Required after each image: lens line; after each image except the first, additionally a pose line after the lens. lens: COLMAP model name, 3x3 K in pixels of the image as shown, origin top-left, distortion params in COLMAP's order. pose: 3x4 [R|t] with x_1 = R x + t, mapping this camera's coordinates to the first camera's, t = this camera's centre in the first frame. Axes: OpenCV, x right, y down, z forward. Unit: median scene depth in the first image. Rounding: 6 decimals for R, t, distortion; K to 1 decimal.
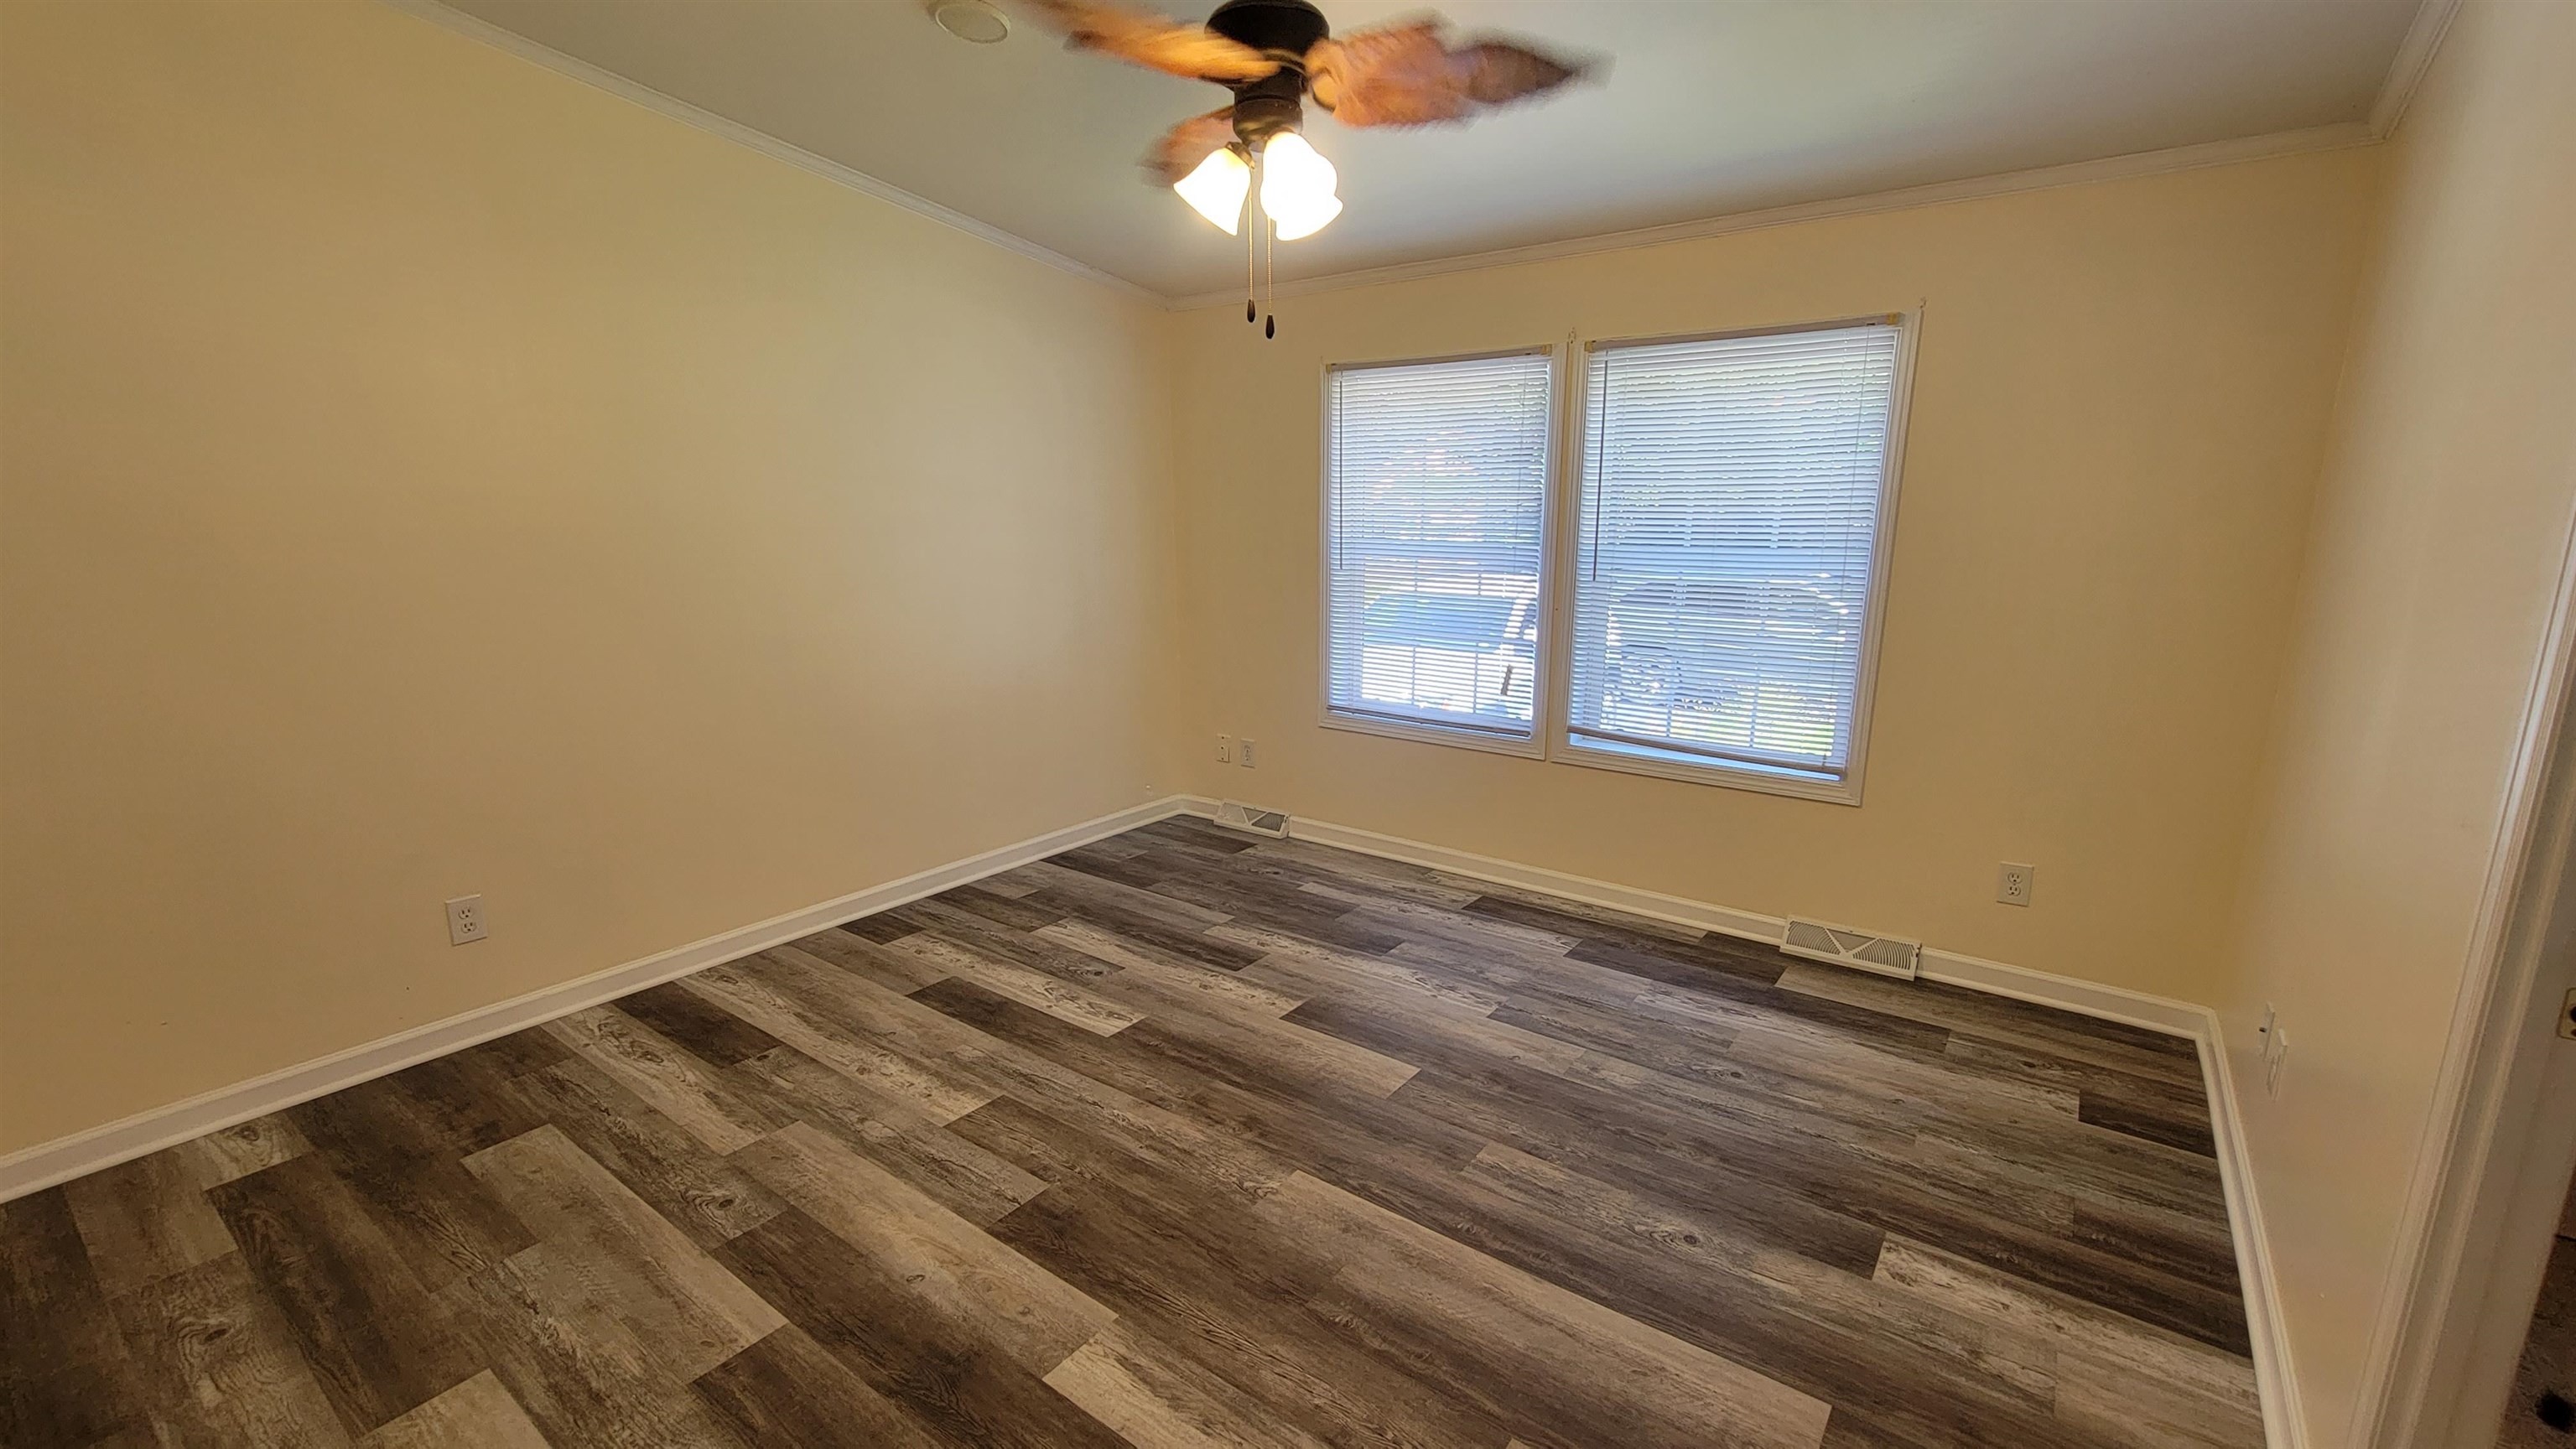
lens RADIAL K [[1072.5, 0, 1284.7], [0, 1072.5, 754.1], [0, 0, 1]] dist [-0.002031, -0.000482]
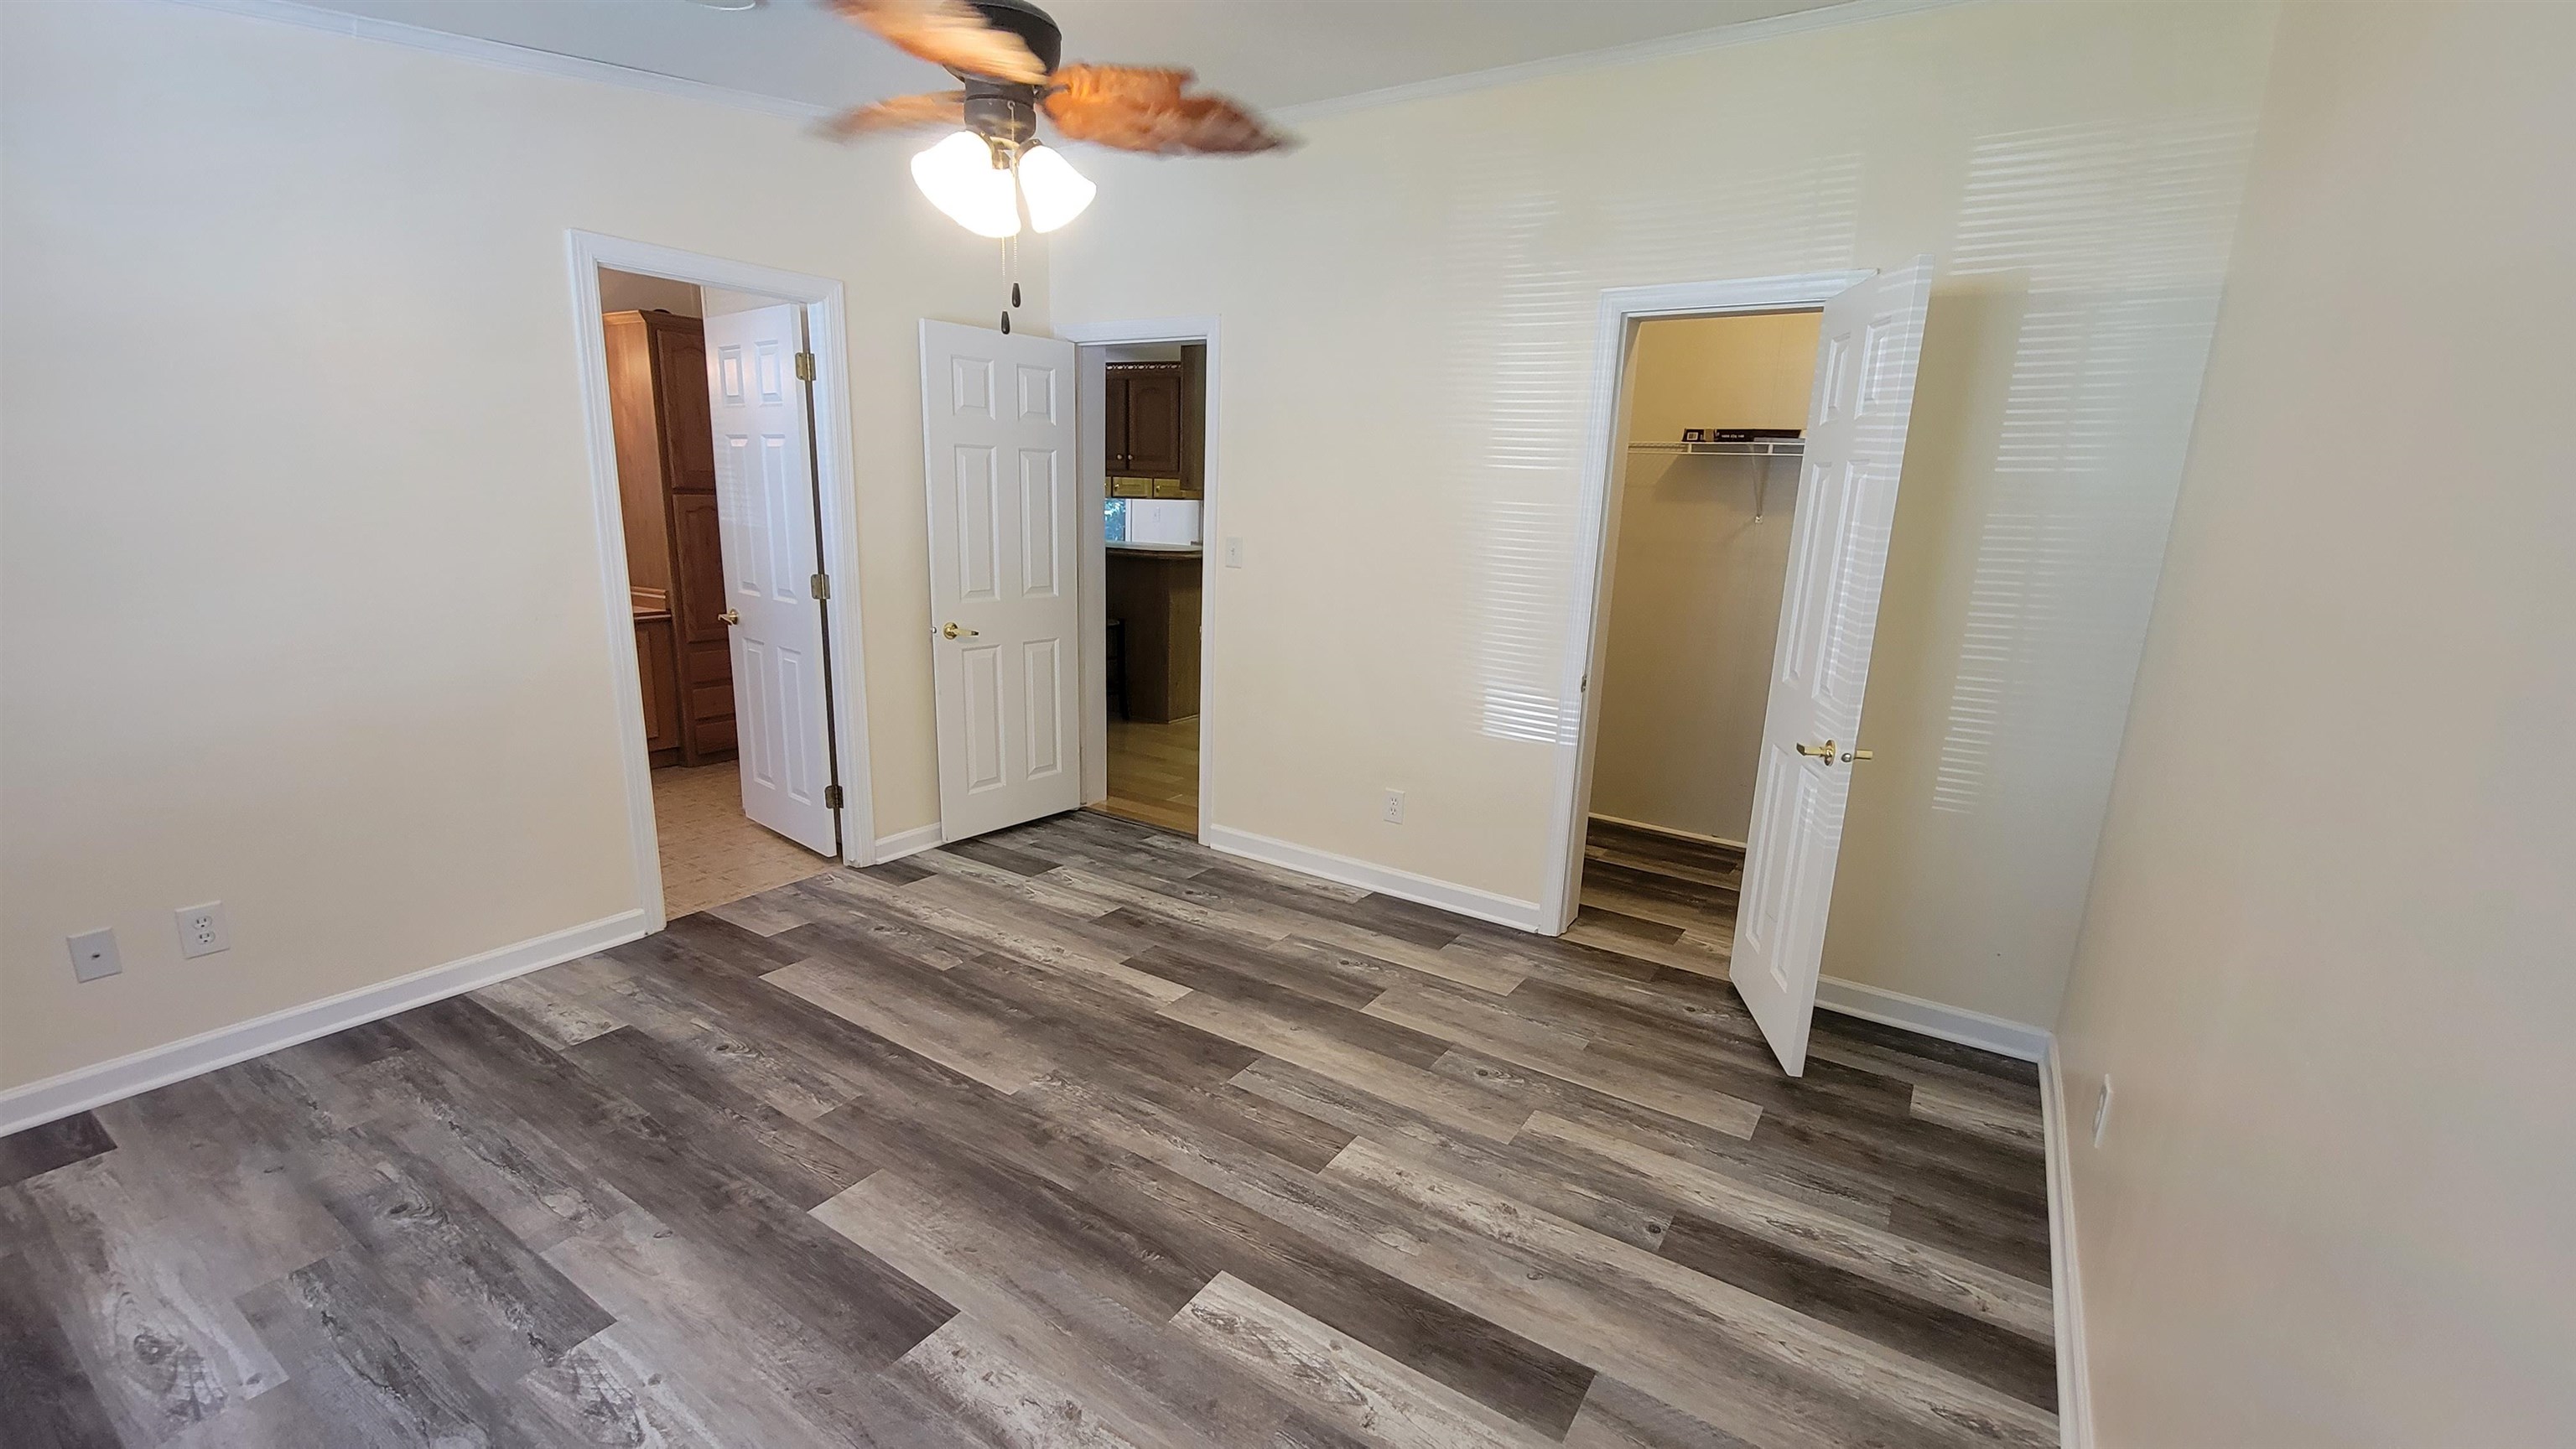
lens RADIAL K [[1072.5, 0, 1284.7], [0, 1072.5, 754.1], [0, 0, 1]] dist [-0.002031, -0.000482]
pose [[-0.997675, -0.020050, -0.065128, -0.181408], [-0.047308, 0.891682, 0.450183, -0.415530], [0.049047, 0.452217, -0.890558, 1.733064]]
